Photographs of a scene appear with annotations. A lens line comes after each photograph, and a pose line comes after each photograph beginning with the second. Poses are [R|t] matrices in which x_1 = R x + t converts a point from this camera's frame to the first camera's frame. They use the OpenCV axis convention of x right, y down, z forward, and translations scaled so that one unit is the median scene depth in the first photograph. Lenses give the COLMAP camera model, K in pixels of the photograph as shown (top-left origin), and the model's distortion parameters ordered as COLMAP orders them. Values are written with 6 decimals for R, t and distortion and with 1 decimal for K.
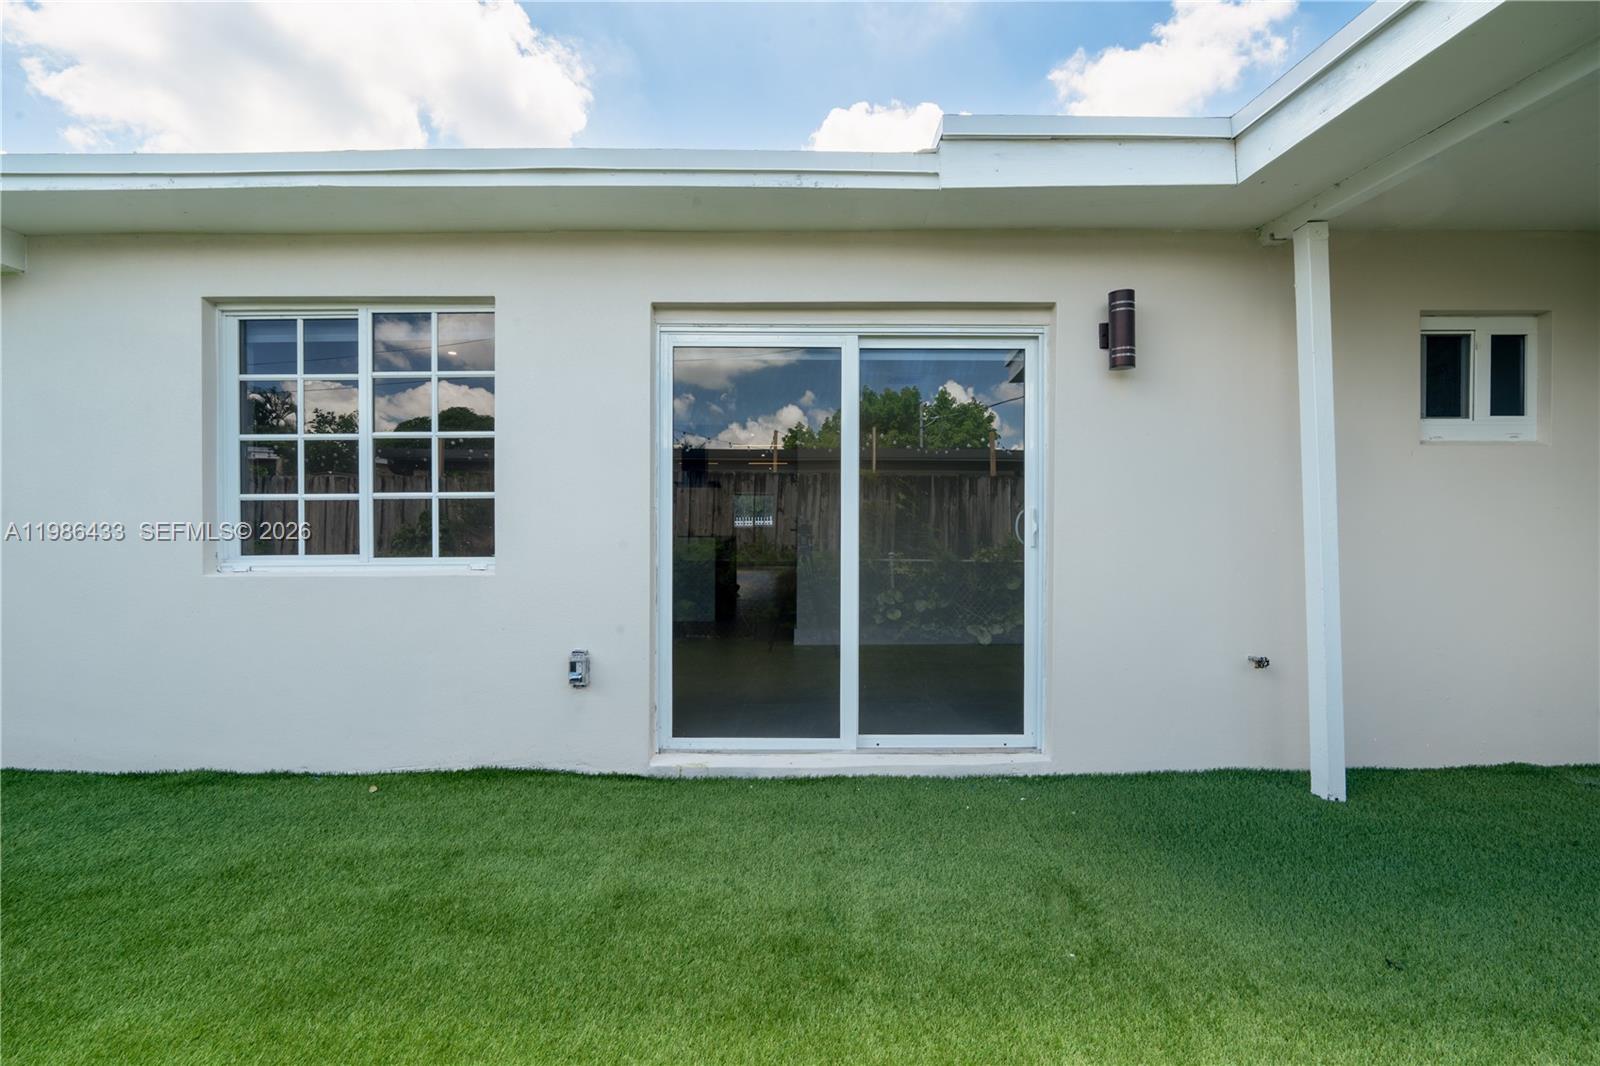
lens RADIAL K [[741.2, 0, 800.0], [0, 741.2, 533.0], [0, 0, 1]] dist [-0.004901, -0.000583]
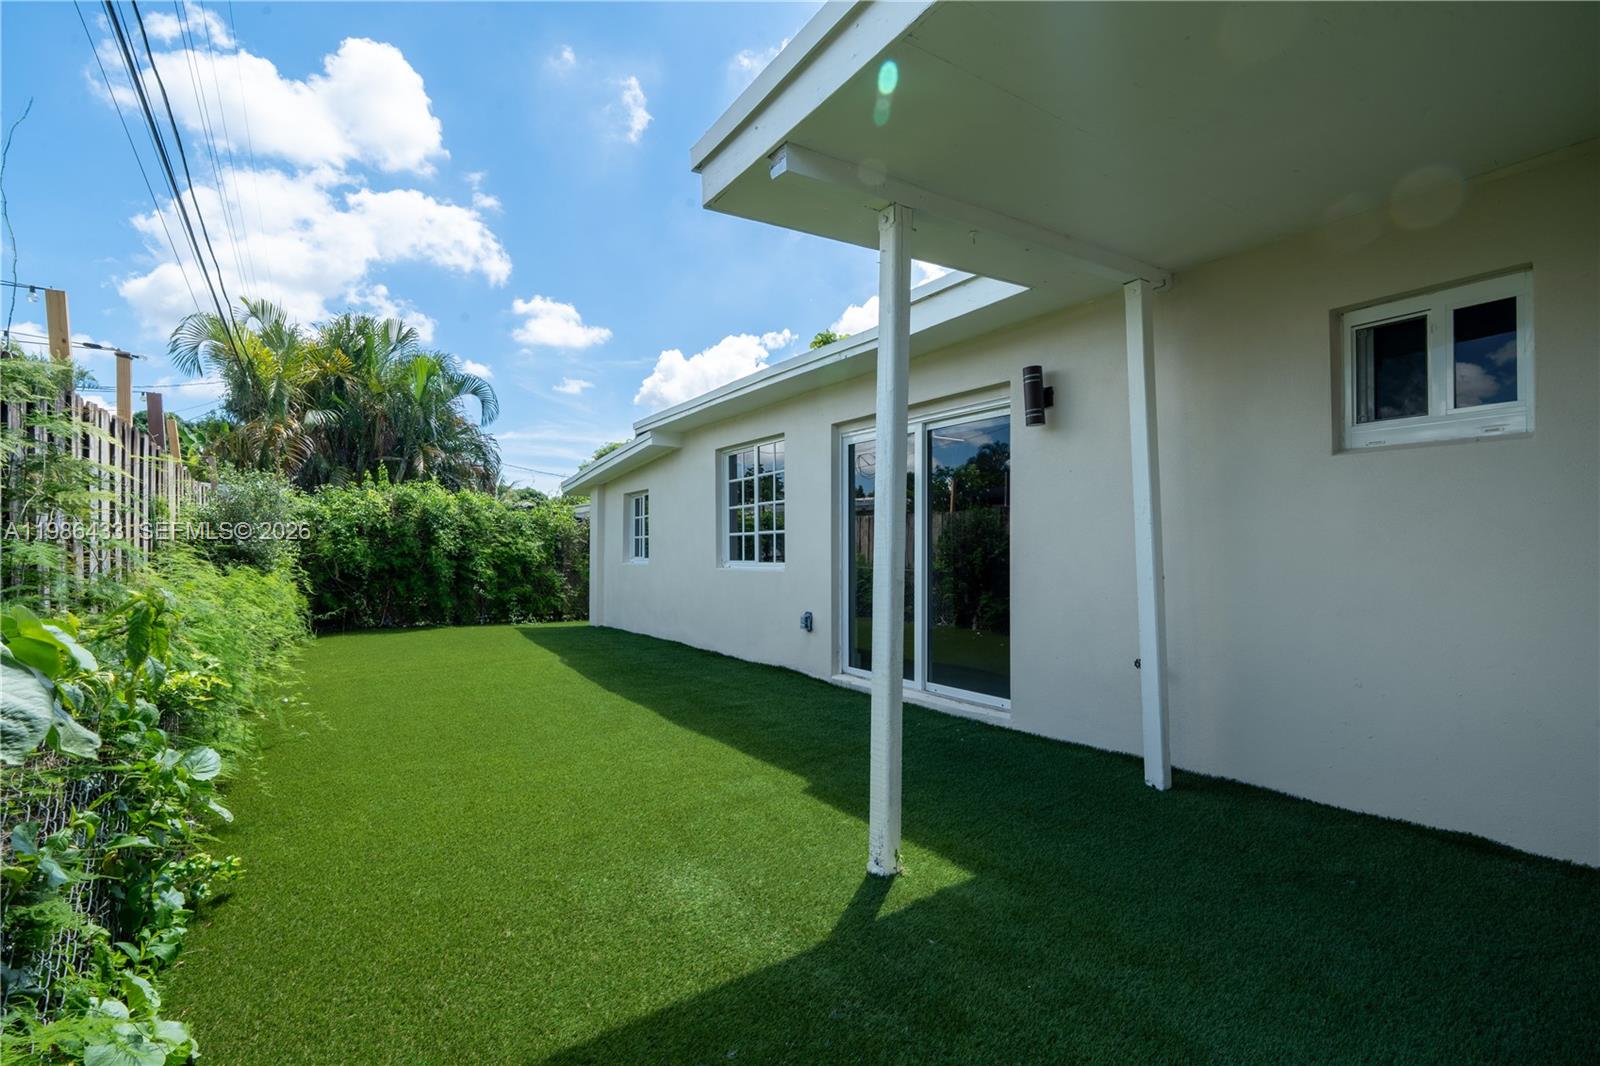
lens RADIAL K [[709.8, 0, 801.2], [0, 709.8, 545.5], [0, 0, 1]] dist [0.013625, -0.000086]
pose [[0.565492, -0.004976, -0.824739, 1.182709], [-0.000930, 0.999977, -0.006672, -0.000368], [0.824753, 0.004540, 0.565475, -0.052329]]
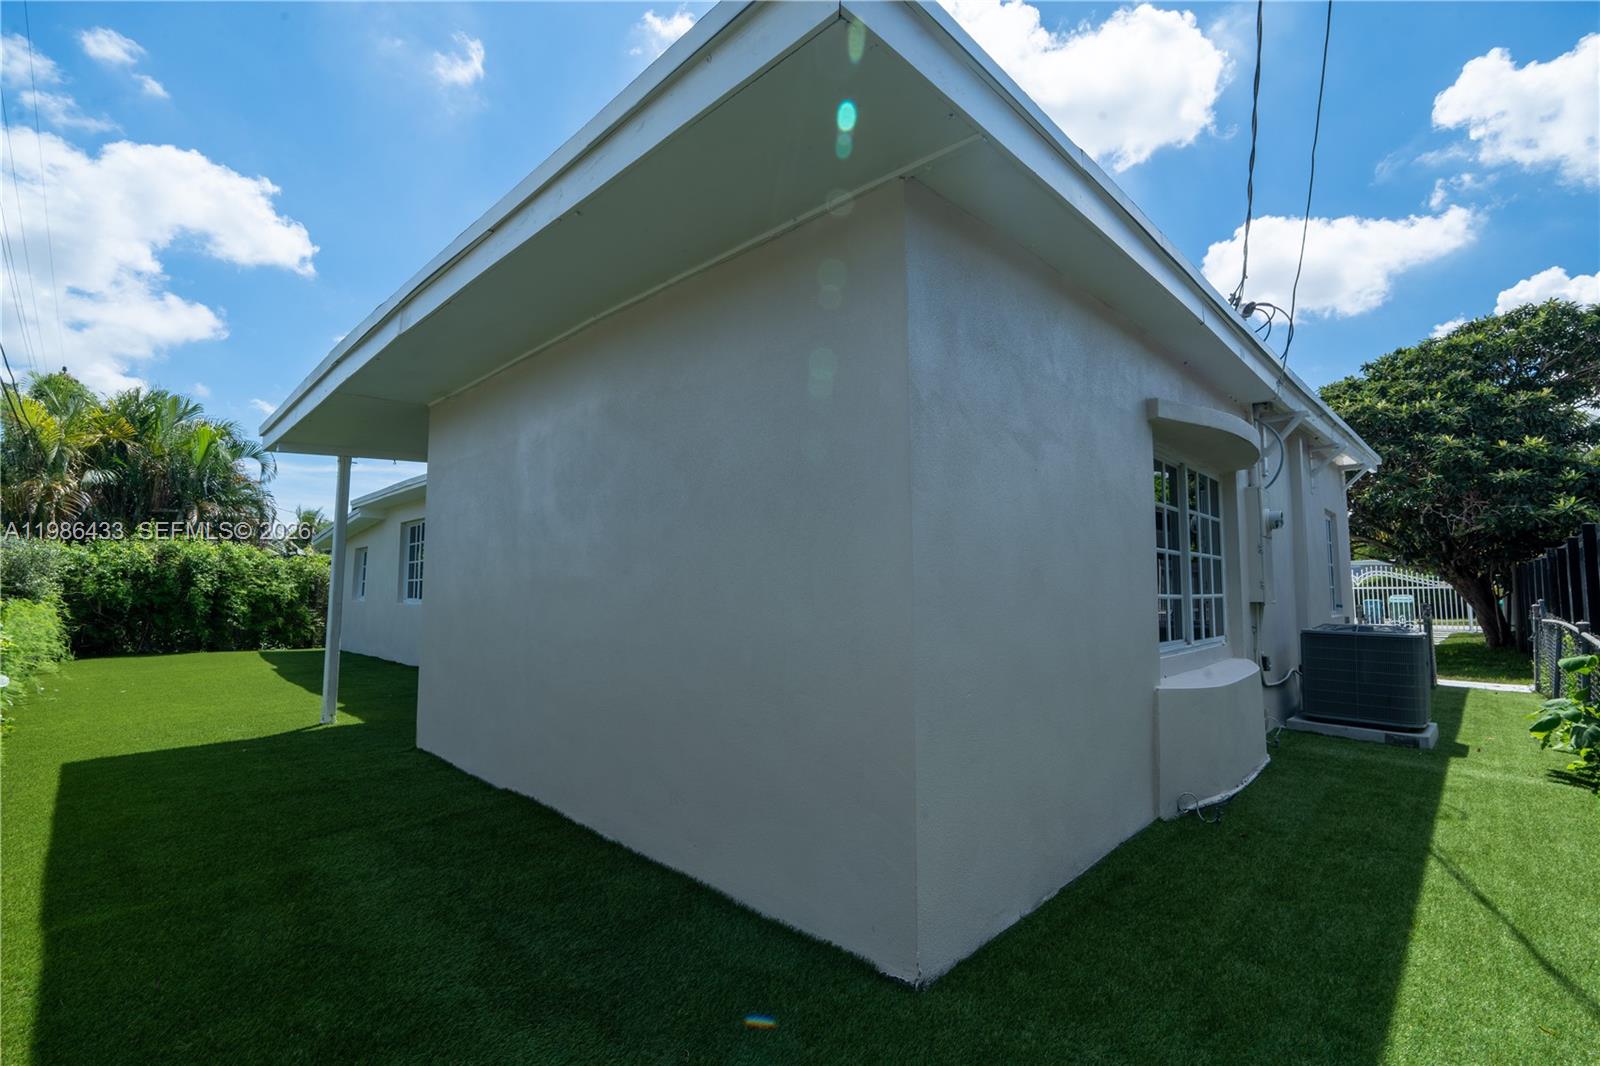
lens RADIAL K [[710.8, 0, 826.9], [0, 710.8, 532.5], [0, 0, 1]] dist [-0.002487, -0.000139]
pose [[0.718594, -0.056305, -0.693146, 2.896624], [-0.004575, 0.996313, -0.085674, 0.001474], [0.695414, 0.064736, 0.715687, 0.000000]]
